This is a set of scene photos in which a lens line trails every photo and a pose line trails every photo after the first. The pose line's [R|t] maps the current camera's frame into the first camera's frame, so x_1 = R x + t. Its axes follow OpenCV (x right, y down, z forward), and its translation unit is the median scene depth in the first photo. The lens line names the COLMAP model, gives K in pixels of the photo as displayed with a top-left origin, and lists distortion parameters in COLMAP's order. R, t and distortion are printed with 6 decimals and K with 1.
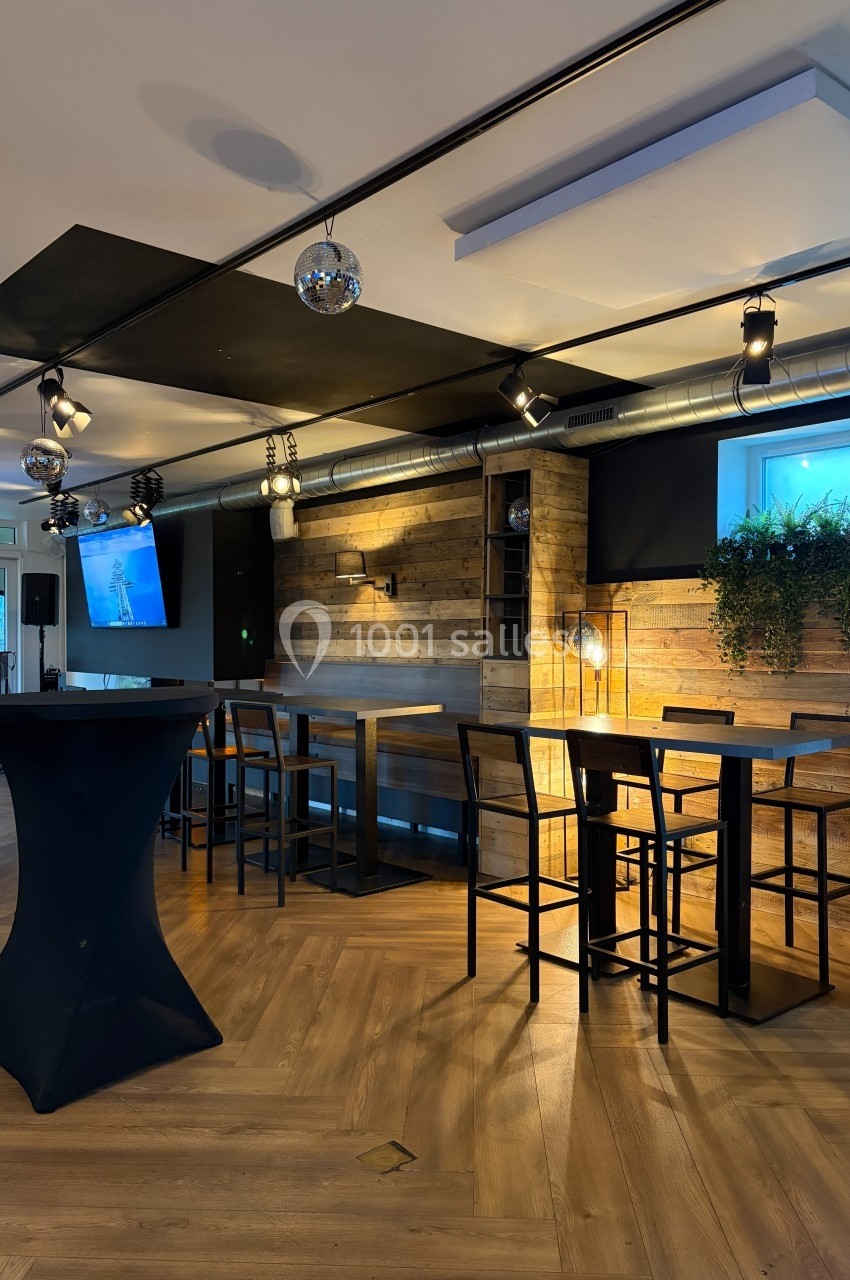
lens RADIAL K [[990.0, 0, 427.9], [0, 990.0, 658.5], [0, 0, 1]] dist [0.049913, -0.001772]
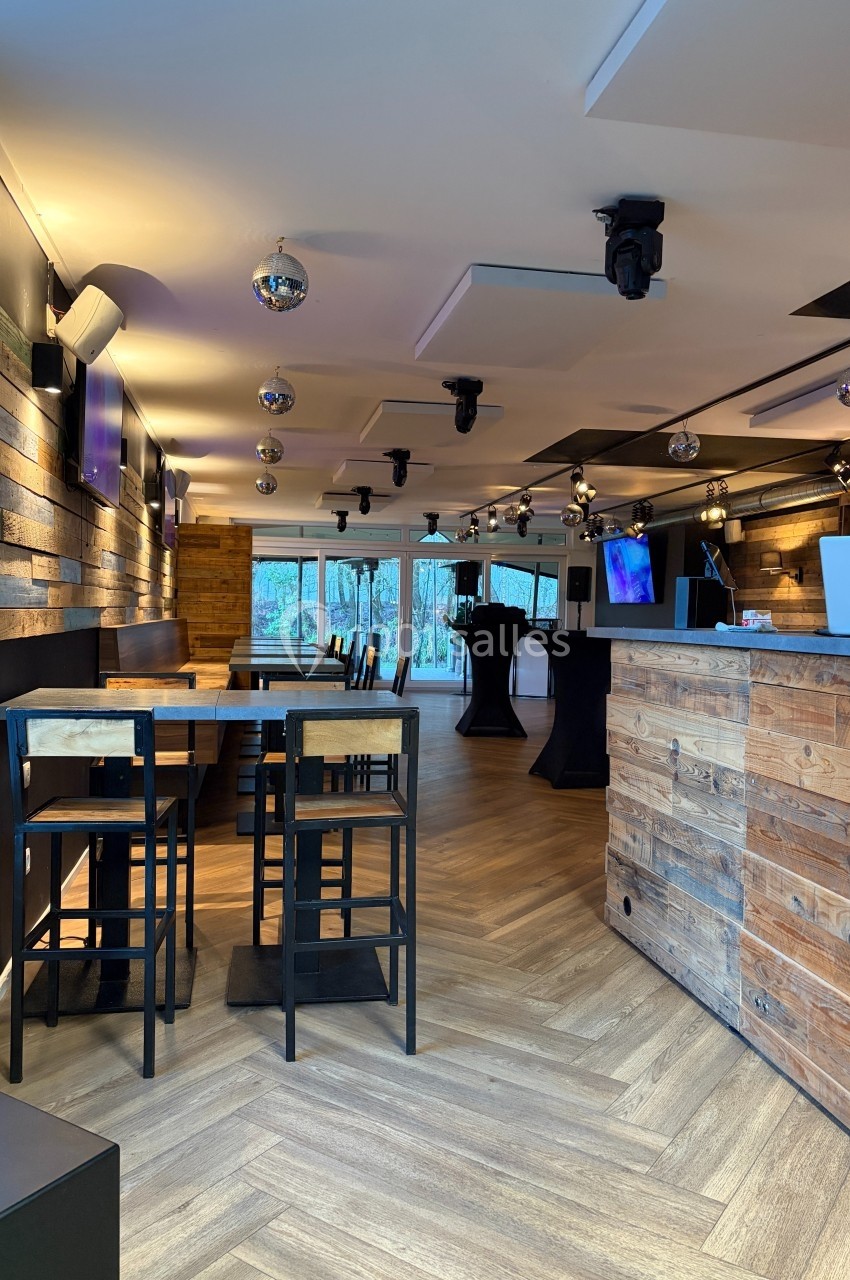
lens RADIAL K [[990.0, 0, 427.9], [0, 990.0, 658.5], [0, 0, 1]] dist [0.049913, -0.001772]
pose [[0.857500, 0.036822, -0.513164, 0.248077], [-0.025230, 0.999245, 0.029543, 0.018466], [0.513864, -0.012386, 0.857782, -0.527442]]
